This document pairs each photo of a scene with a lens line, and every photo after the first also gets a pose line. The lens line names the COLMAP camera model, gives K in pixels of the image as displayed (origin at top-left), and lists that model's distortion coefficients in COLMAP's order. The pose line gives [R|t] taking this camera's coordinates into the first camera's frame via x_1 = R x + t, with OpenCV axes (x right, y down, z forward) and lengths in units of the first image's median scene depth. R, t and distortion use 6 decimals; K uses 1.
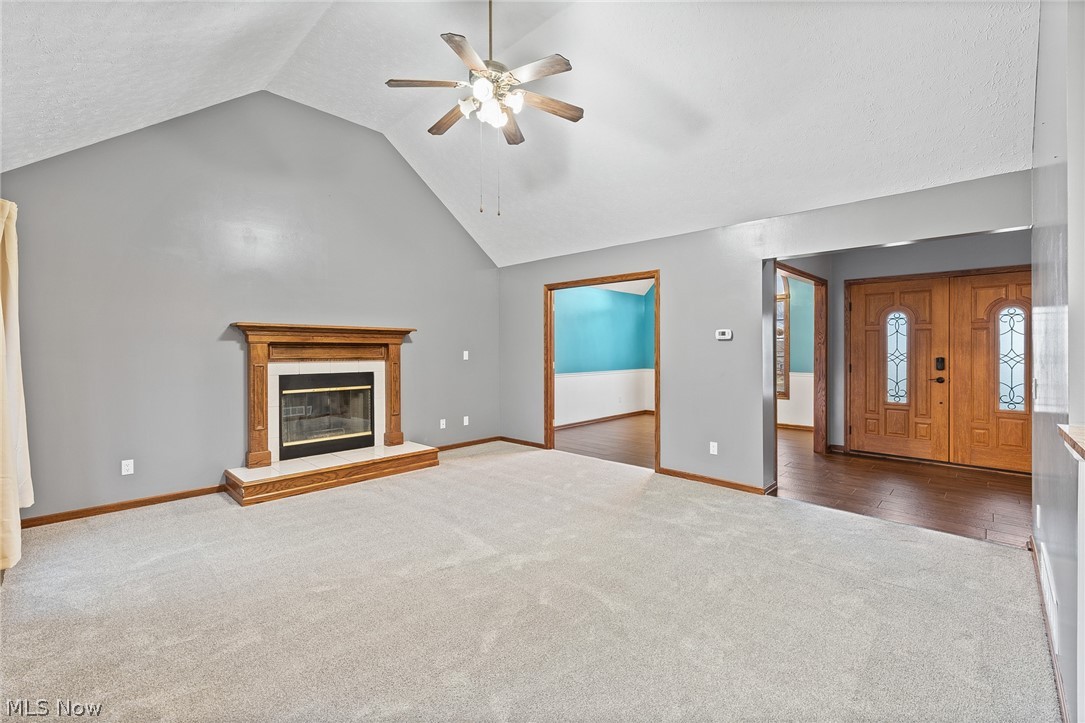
lens RADIAL K [[459.1, 0, 550.2], [0, 459.1, 350.0], [0, 0, 1]] dist [-0.000961, 0.000284]
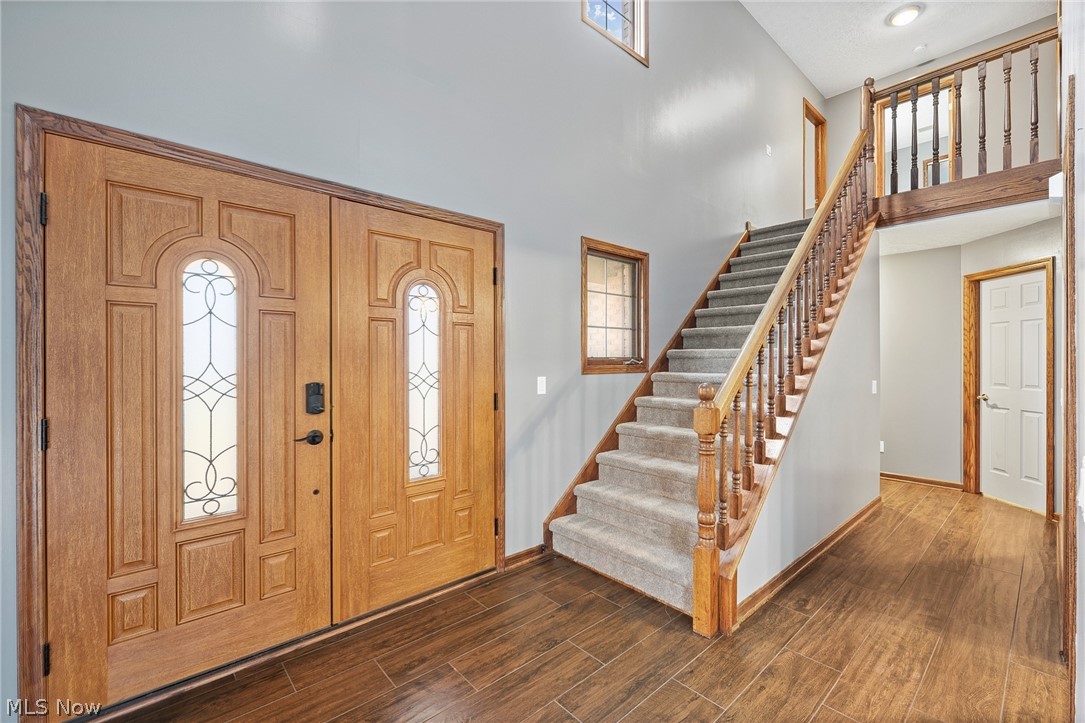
lens RADIAL K [[459.1, 0, 537.1], [0, 459.1, 361.4], [0, 0, 1]] dist [-0.000961, 0.000284]
pose [[0.086512, -0.004333, 0.996241, 0.455340], [0.002676, 0.999988, 0.004117, -0.004417], [-0.996247, 0.002310, 0.086522, 0.765558]]
